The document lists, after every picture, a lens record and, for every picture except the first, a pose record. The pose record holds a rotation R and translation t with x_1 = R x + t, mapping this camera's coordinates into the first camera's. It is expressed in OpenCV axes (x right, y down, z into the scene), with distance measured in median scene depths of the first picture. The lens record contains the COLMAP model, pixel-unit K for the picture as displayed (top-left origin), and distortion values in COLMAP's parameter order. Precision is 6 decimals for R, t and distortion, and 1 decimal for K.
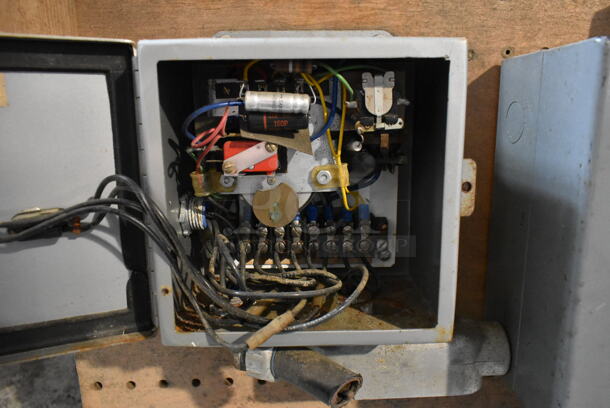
lens RADIAL K [[459.5, 0, 307.2], [0, 459.5, 204.6], [0, 0, 1]] dist [-0.022971, 0.012512]
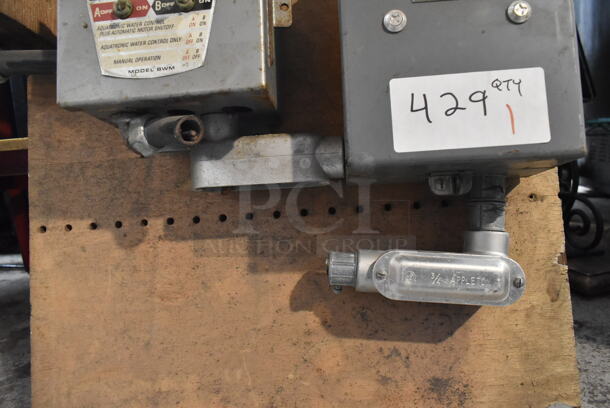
lens RADIAL K [[459.5, 0, 306.8], [0, 459.5, 203.3], [0, 0, 1]] dist [-0.022971, 0.012512]
pose [[0.995614, -0.031465, -0.088107, 0.496942], [0.006024, 0.961355, -0.275247, 0.904796], [0.093363, 0.273509, 0.957328, -0.196583]]
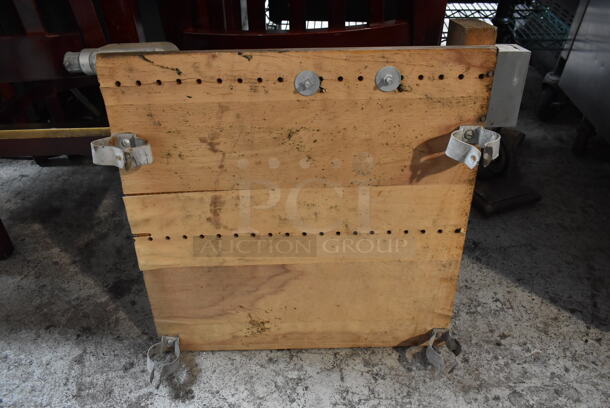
lens RADIAL K [[459.5, 0, 309.0], [0, 459.5, 206.8], [0, 0, 1]] dist [-0.022971, 0.012512]
pose [[0.998435, -0.019693, 0.052341, 0.116365], [0.006040, 0.968445, 0.249153, -0.381143], [-0.055596, -0.248447, 0.967049, -1.123121]]
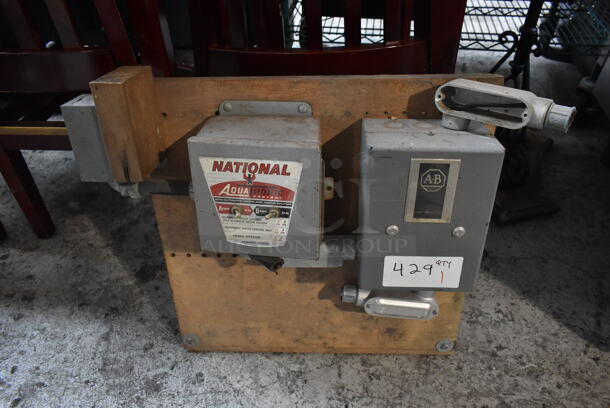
lens RADIAL K [[459.5, 0, 308.5], [0, 459.5, 205.5], [0, 0, 1]] dist [-0.022971, 0.012512]
pose [[0.998800, 0.036053, -0.033140, 0.304552], [-0.024505, 0.953880, 0.299186, -0.627784], [0.042398, -0.298015, 0.953619, -1.233462]]
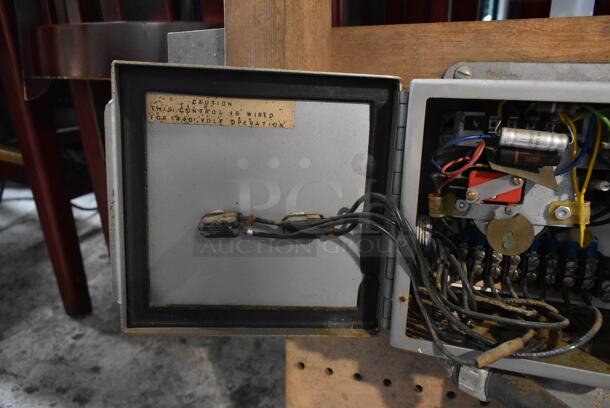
lens RADIAL K [[459.5, 0, 306.1], [0, 459.5, 204.0], [0, 0, 1]] dist [-0.022971, 0.012512]
pose [[0.943565, 0.110436, -0.312232, -0.177973], [-0.113345, 0.993516, 0.008877, -0.022505], [0.311188, 0.027014, 0.949964, -0.128734]]
